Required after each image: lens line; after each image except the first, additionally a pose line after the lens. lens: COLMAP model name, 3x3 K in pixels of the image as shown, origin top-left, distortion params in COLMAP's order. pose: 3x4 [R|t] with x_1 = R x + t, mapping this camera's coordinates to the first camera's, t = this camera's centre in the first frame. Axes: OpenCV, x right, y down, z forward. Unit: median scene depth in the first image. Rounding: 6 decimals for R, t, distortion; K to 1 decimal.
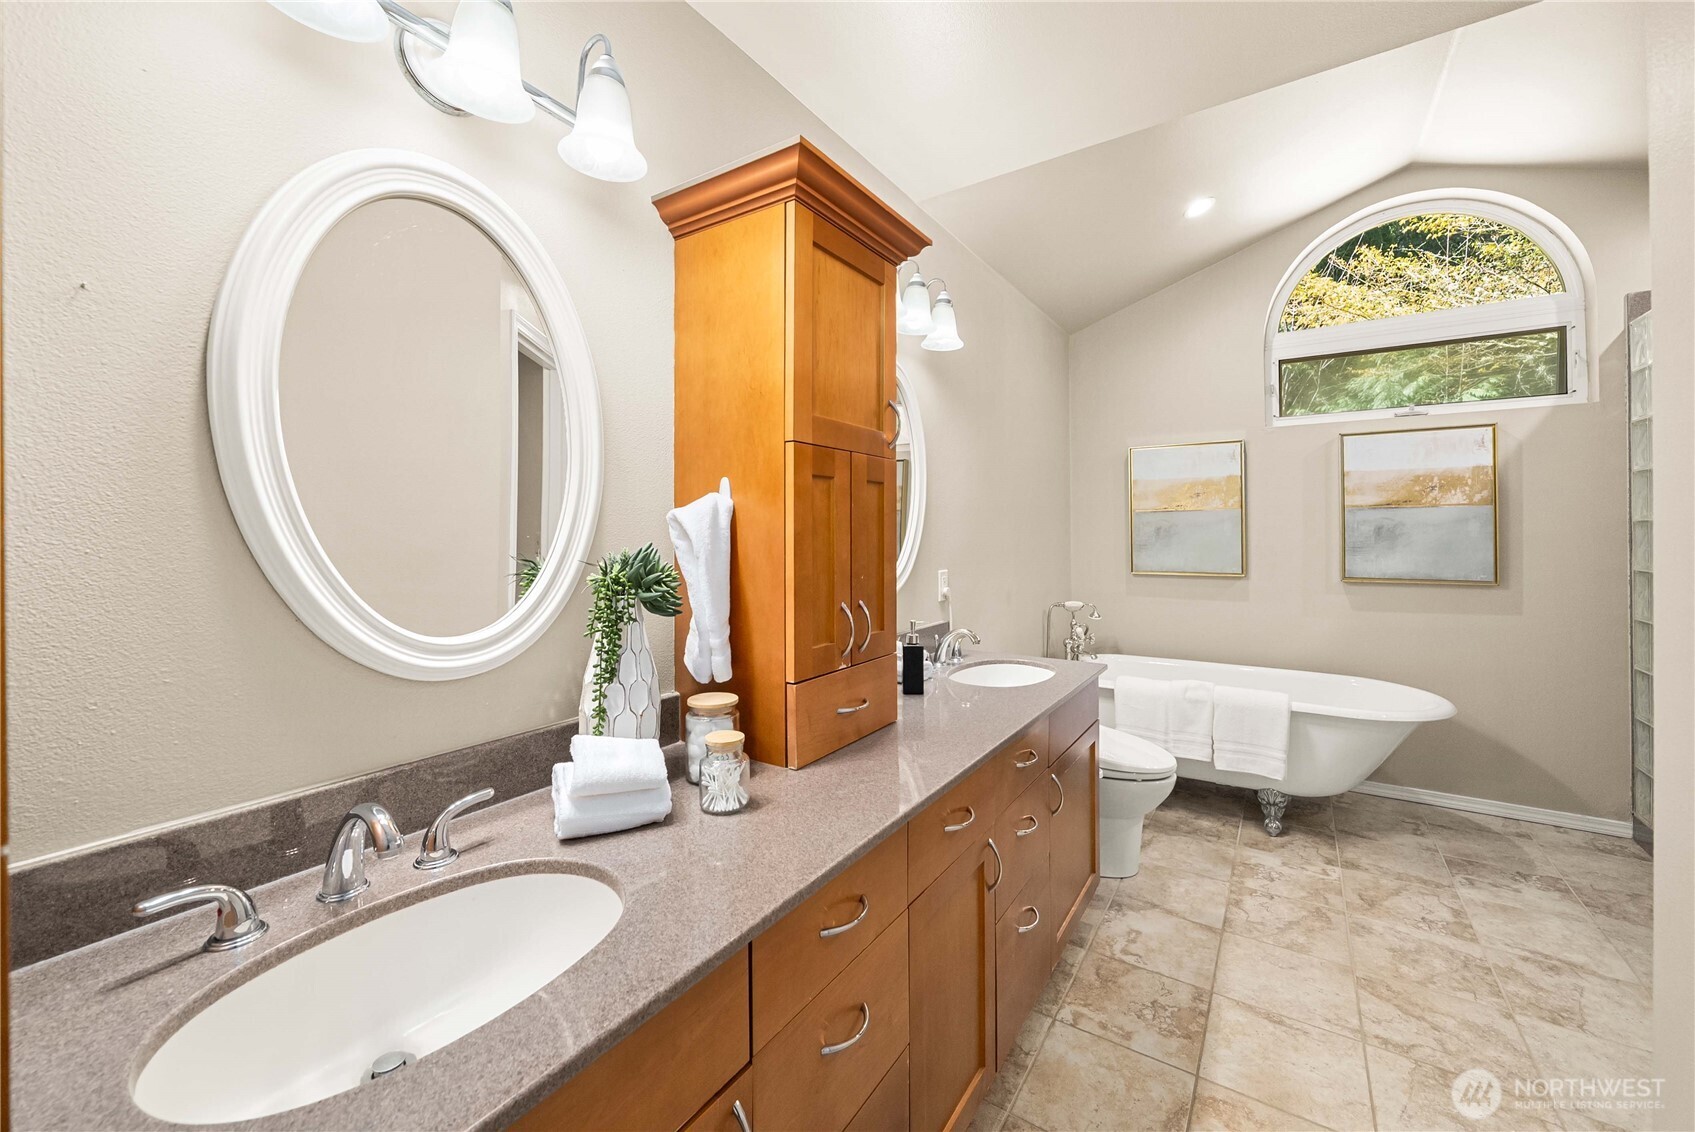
lens RADIAL K [[656.8, 0, 857.9], [0, 656.8, 523.3], [0, 0, 1]] dist [0.000203, -0.000096]
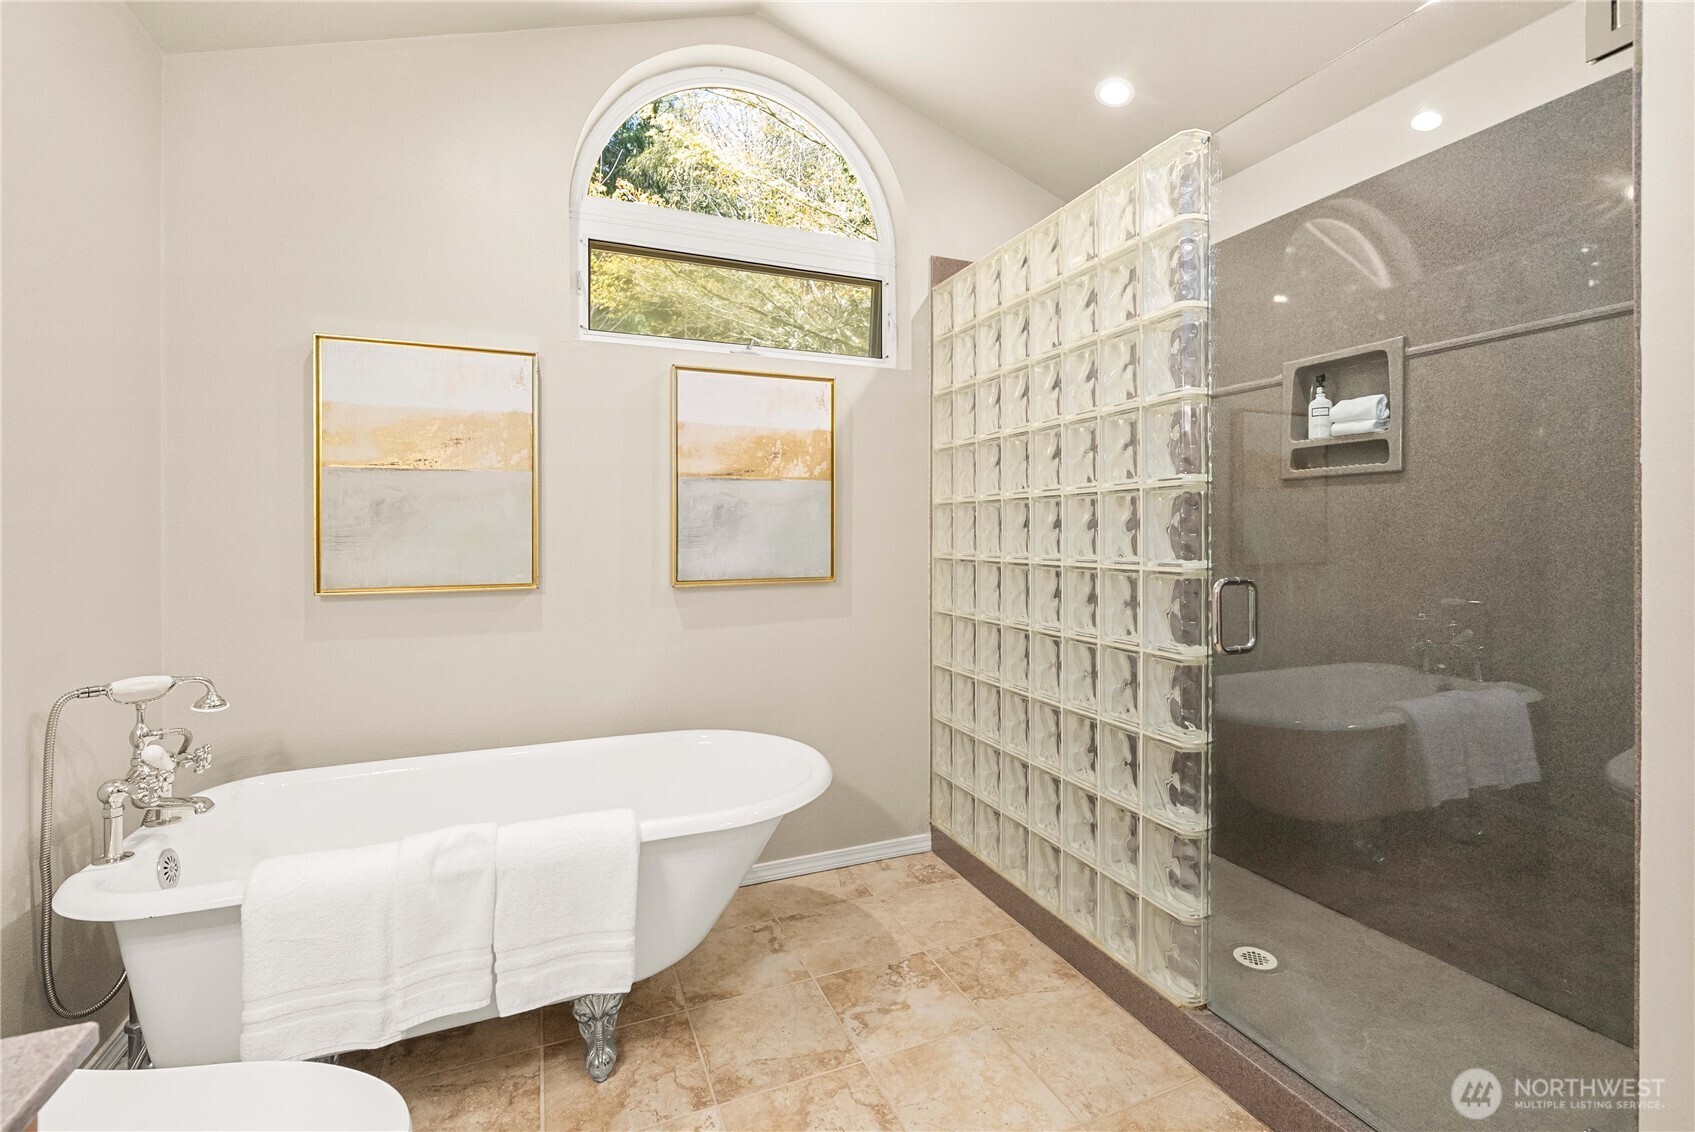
lens RADIAL K [[750.5, 0, 856.7], [0, 750.5, 529.3], [0, 0, 1]] dist [-0.002682, -0.000773]
pose [[0.553451, 0.005392, 0.832864, 0.227816], [-0.011462, 0.999934, 0.001143, 0.029766], [-0.832803, -0.010179, 0.553476, 0.470207]]
